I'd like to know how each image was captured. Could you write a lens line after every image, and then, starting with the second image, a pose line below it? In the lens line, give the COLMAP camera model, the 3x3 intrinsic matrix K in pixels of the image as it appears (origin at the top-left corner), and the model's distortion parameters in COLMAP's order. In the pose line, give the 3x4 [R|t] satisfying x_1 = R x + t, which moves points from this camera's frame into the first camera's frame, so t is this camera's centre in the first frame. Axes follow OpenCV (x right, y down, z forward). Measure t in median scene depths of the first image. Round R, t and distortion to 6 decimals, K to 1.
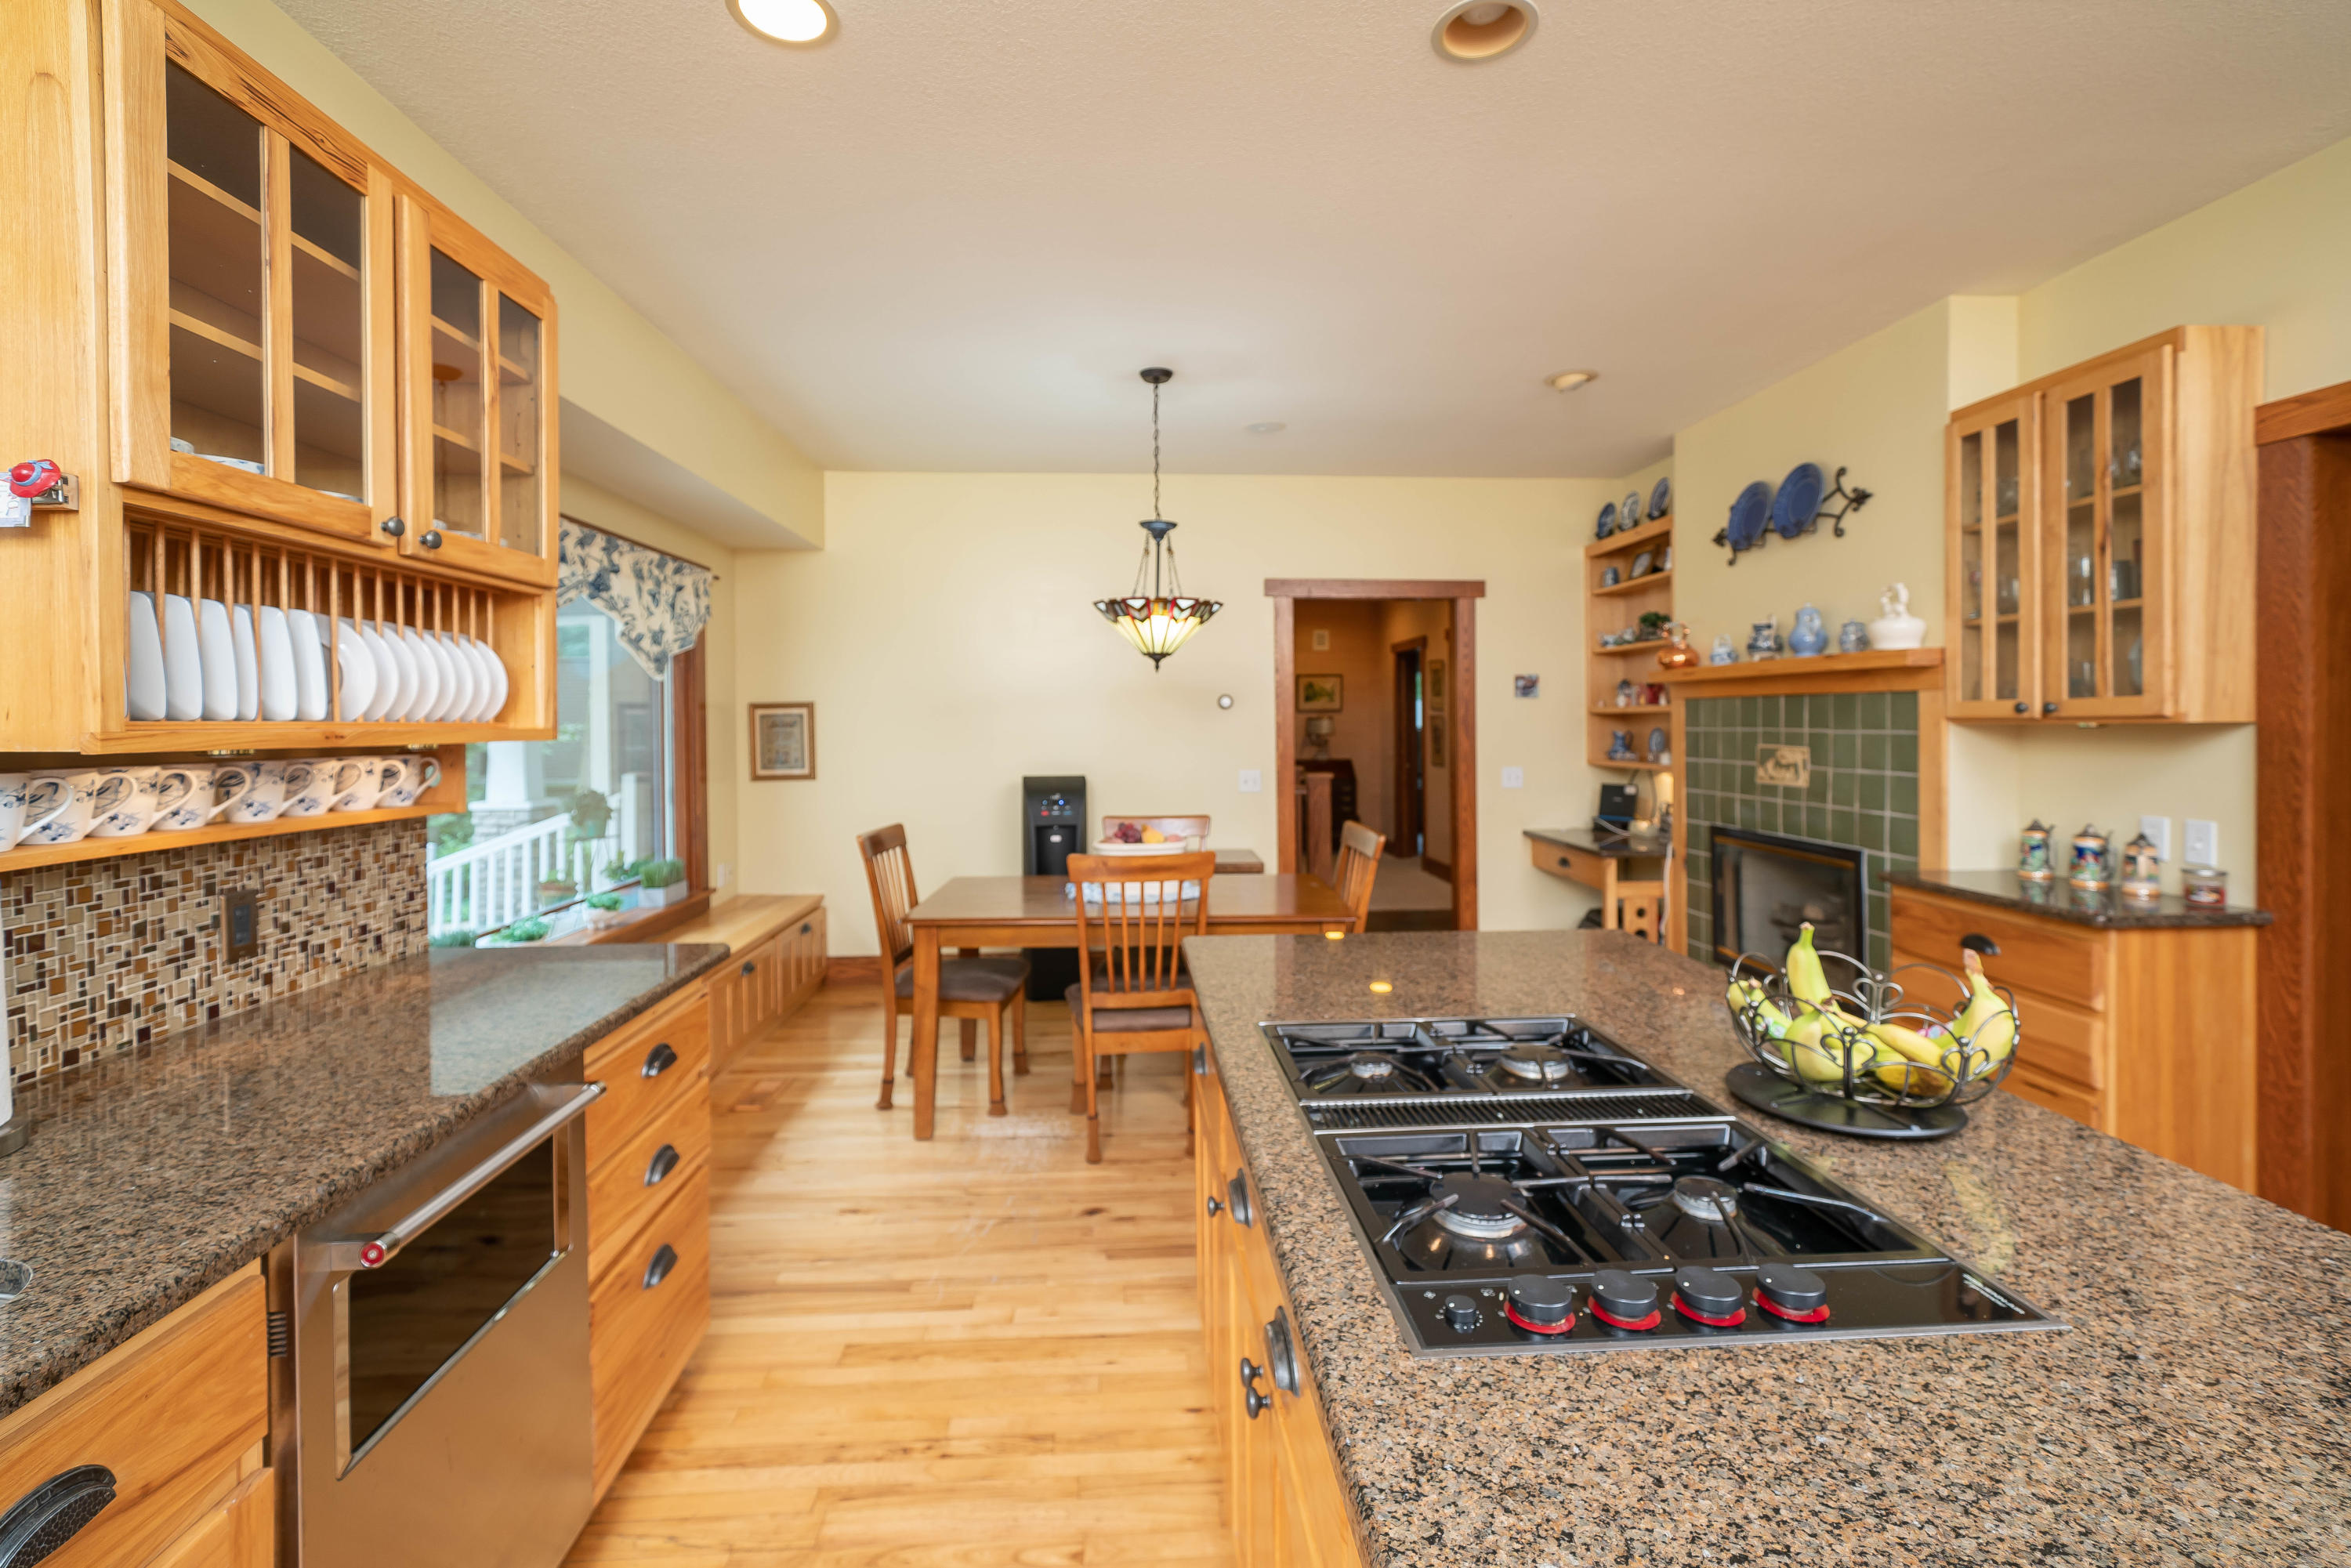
lens RADIAL K [[1034.7, 0, 1177.2], [0, 1034.7, 726.9], [0, 0, 1]] dist [0.003150, 0.000492]
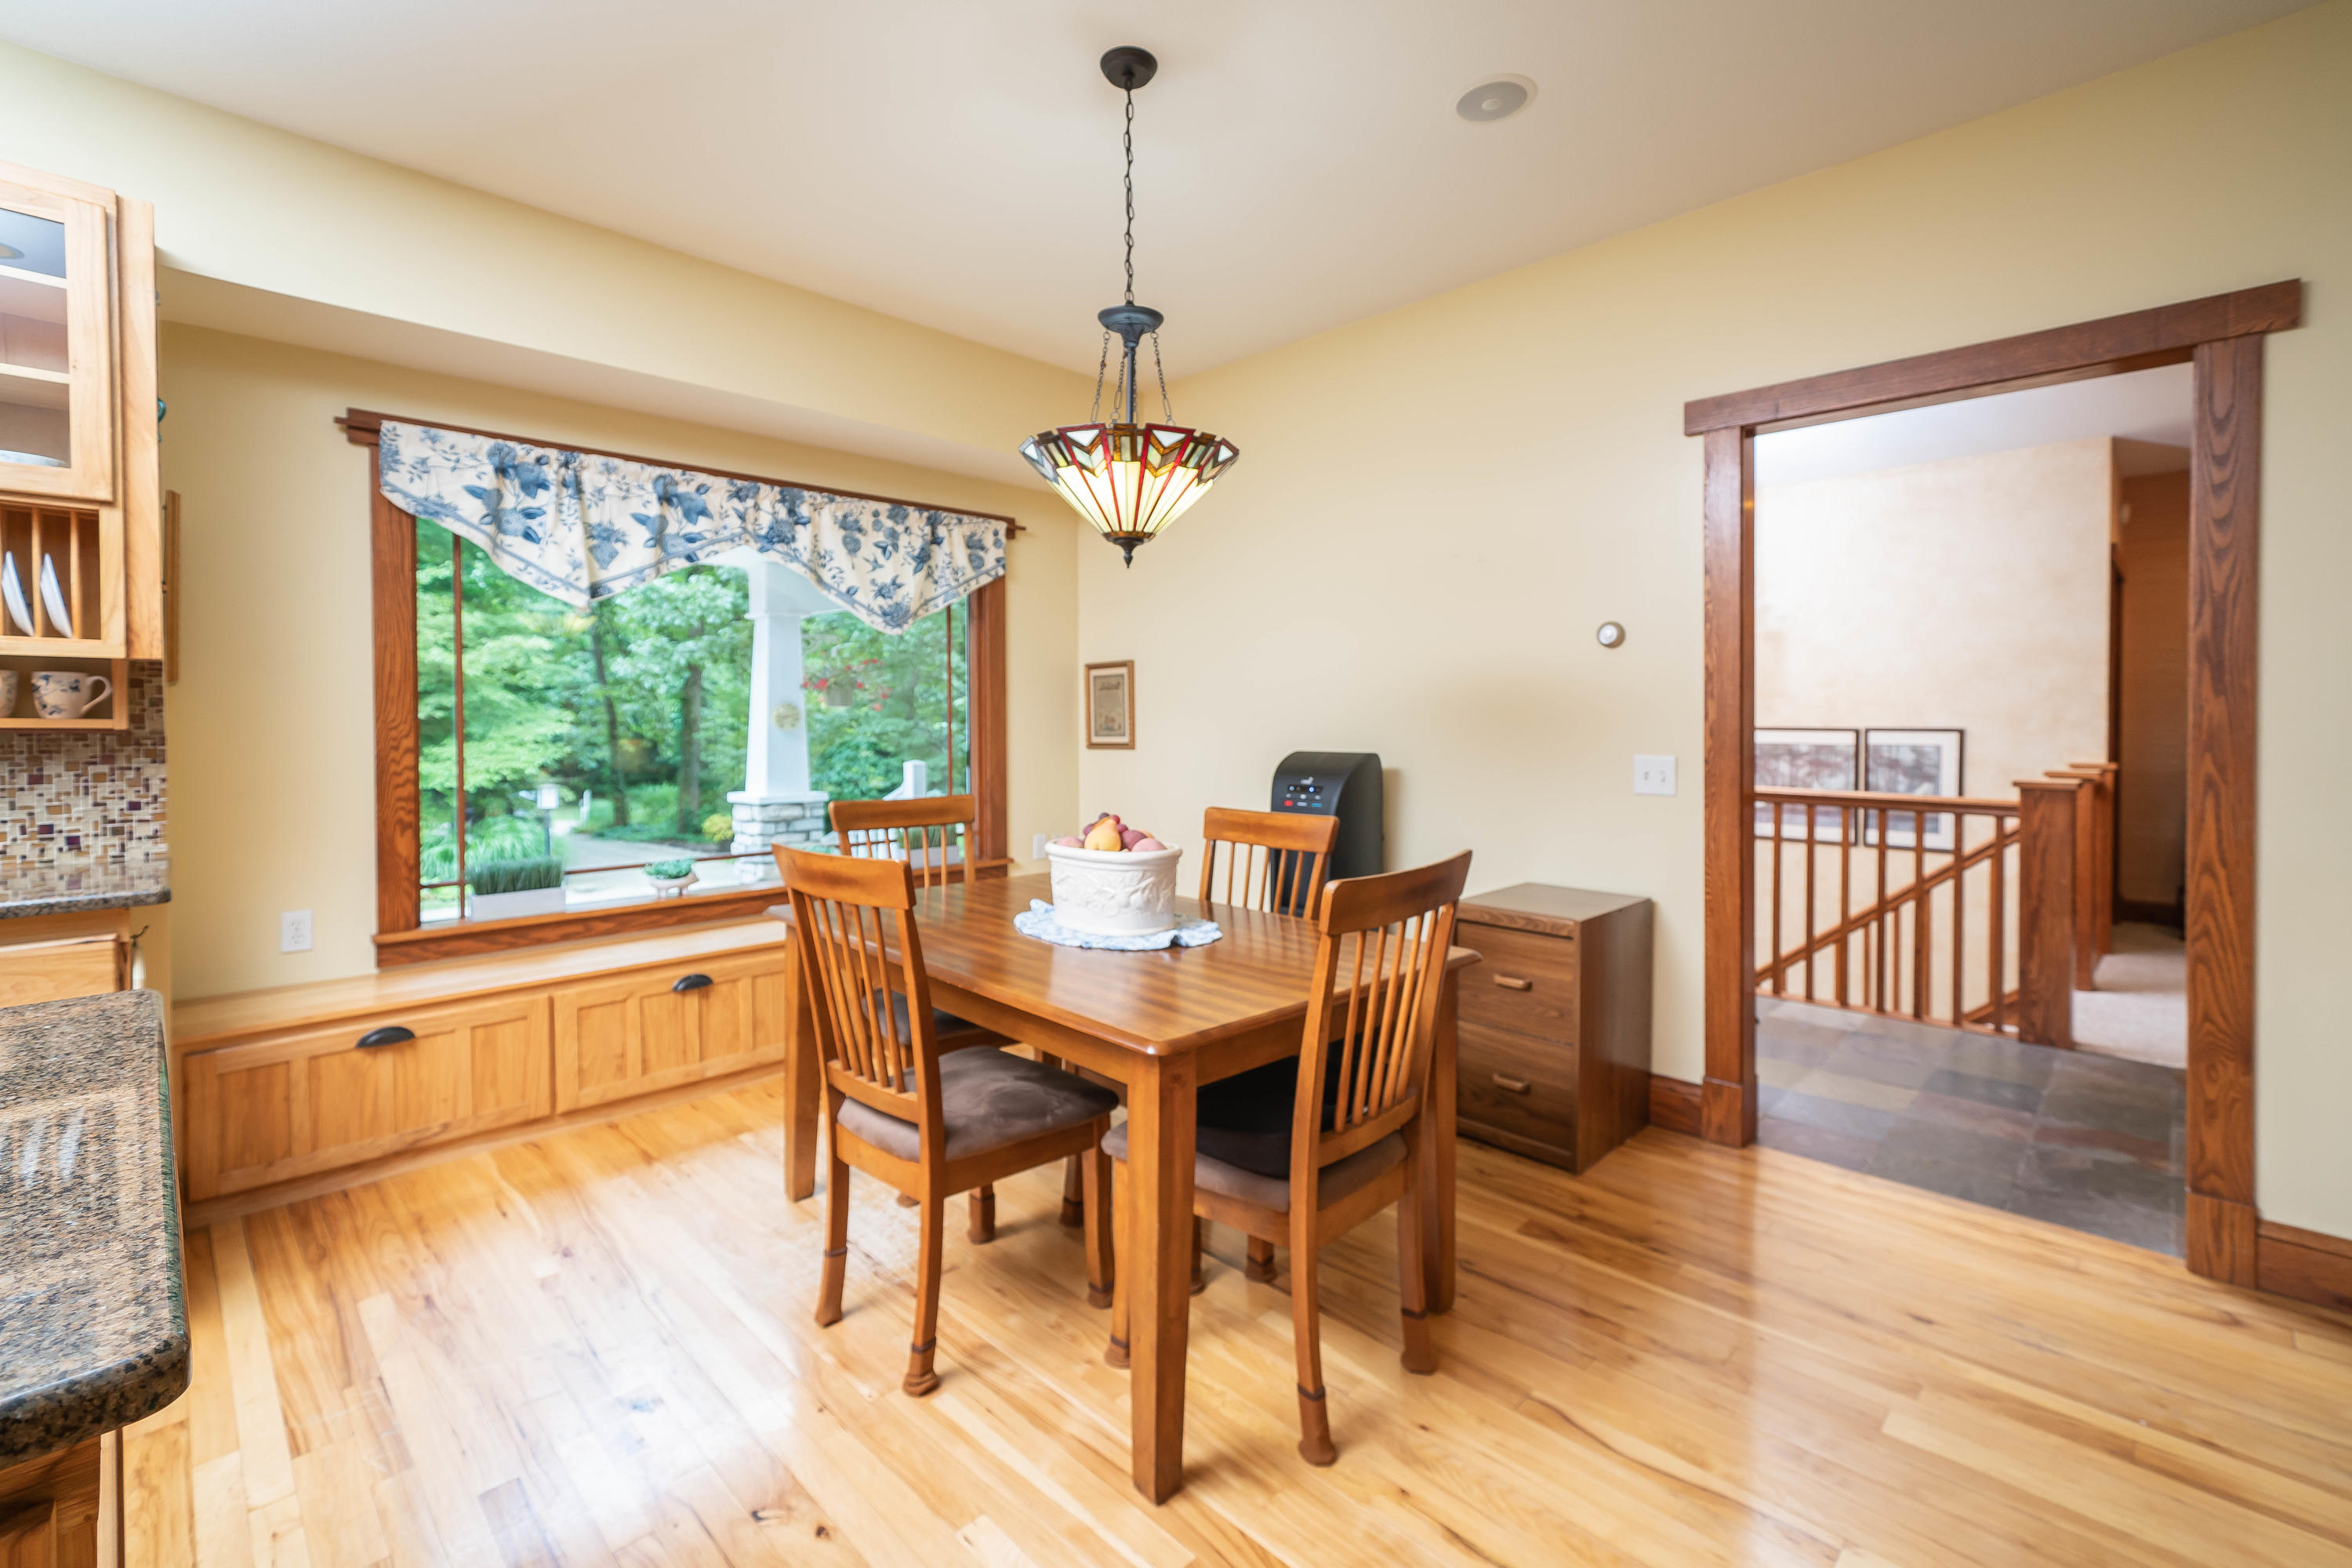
lens RADIAL K [[1035.2, 0, 1177.7], [0, 1035.2, 726.9], [0, 0, 1]] dist [0.003150, 0.000492]
pose [[0.661255, 0.012065, -0.750065, 0.443723], [-0.009990, 0.999924, 0.007276, 0.034583], [0.750095, 0.002682, 0.661325, 0.614379]]
